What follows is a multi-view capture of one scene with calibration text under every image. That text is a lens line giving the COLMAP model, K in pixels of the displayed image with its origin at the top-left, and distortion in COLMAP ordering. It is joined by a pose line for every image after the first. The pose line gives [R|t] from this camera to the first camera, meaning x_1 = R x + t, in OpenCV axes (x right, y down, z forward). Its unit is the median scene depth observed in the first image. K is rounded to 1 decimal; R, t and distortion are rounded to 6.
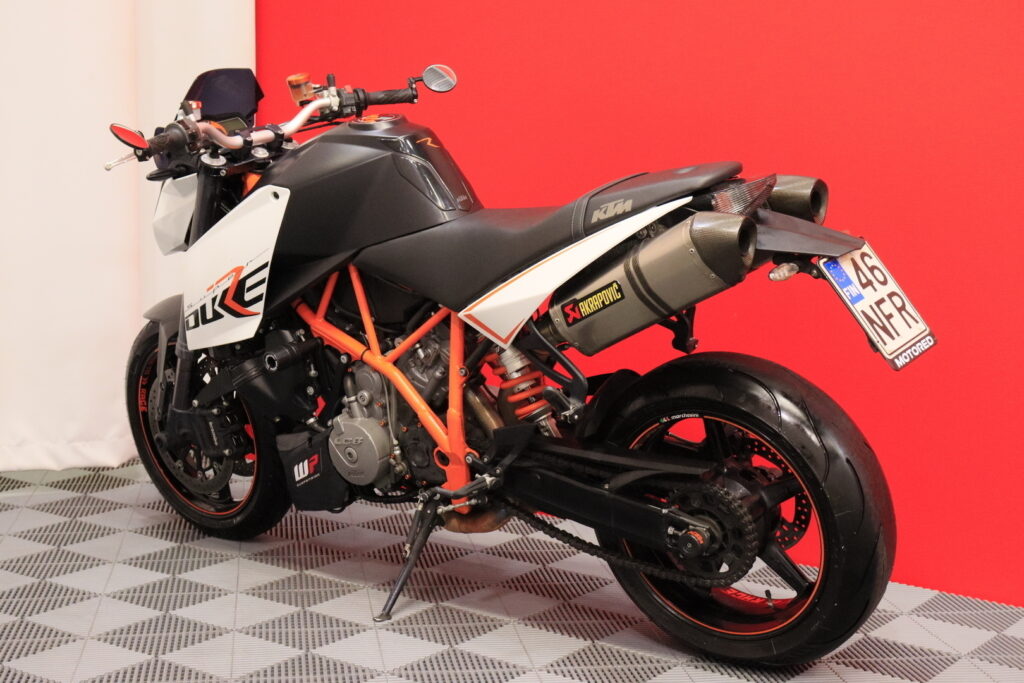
lens RADIAL K [[1617.5, 0, 509.9], [0, 1617.5, 341.6], [0, 0, 1]] dist [0.009811, 0.000000]
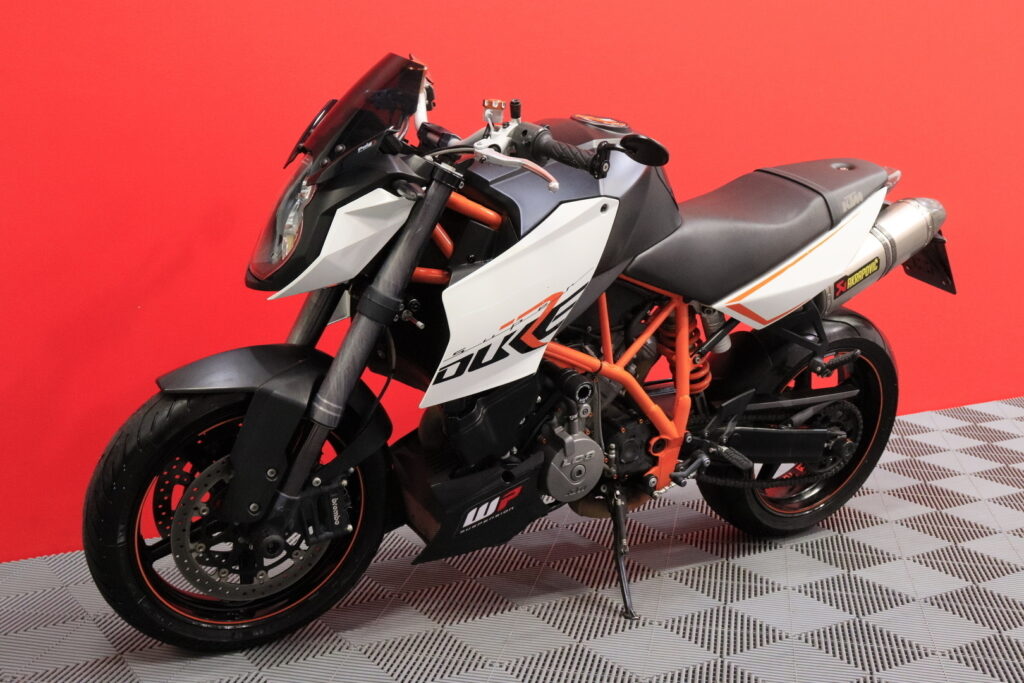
lens RADIAL K [[1262.6, 0, 511.6], [0, 1262.6, 339.7], [0, 0, 1]] dist [-0.057134, 0.000000]
pose [[0.332595, -0.169894, 0.927640, -0.807549], [0.097755, 0.984551, 0.145268, -0.122379], [-0.937990, 0.042366, 0.344065, 0.789944]]
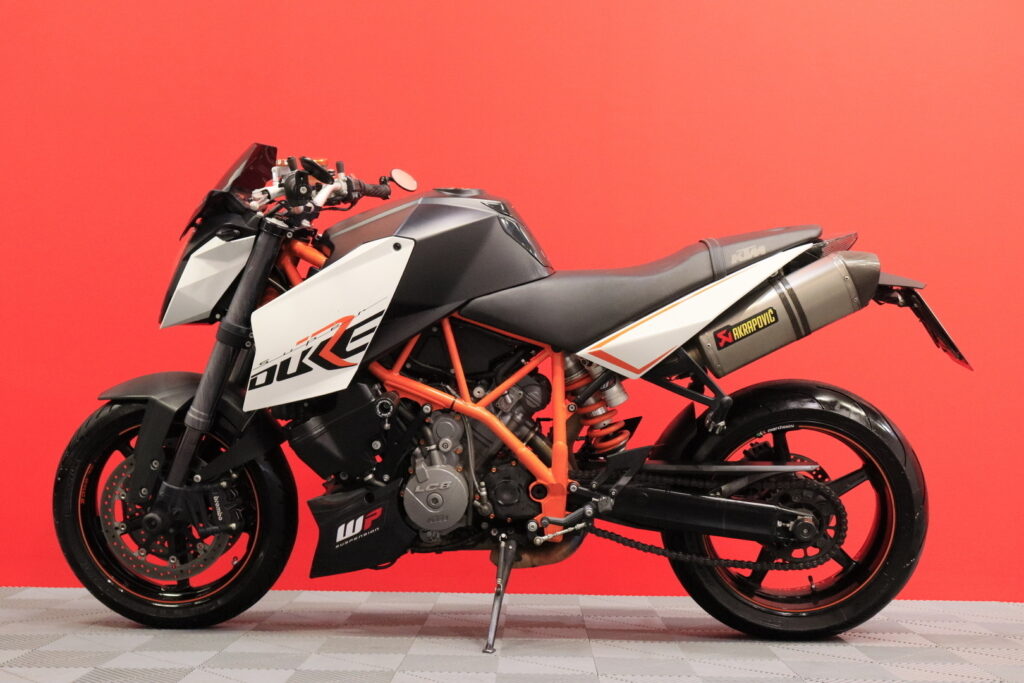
lens RADIAL K [[1368.3, 0, 514.5], [0, 1368.3, 343.5], [0, 0, 1]] dist [-0.044779, 0.000000]
pose [[0.817959, 0.030111, 0.574488, -0.579462], [0.077222, 0.983844, -0.161515, 0.119306], [-0.570070, 0.176476, 0.802419, 0.244129]]
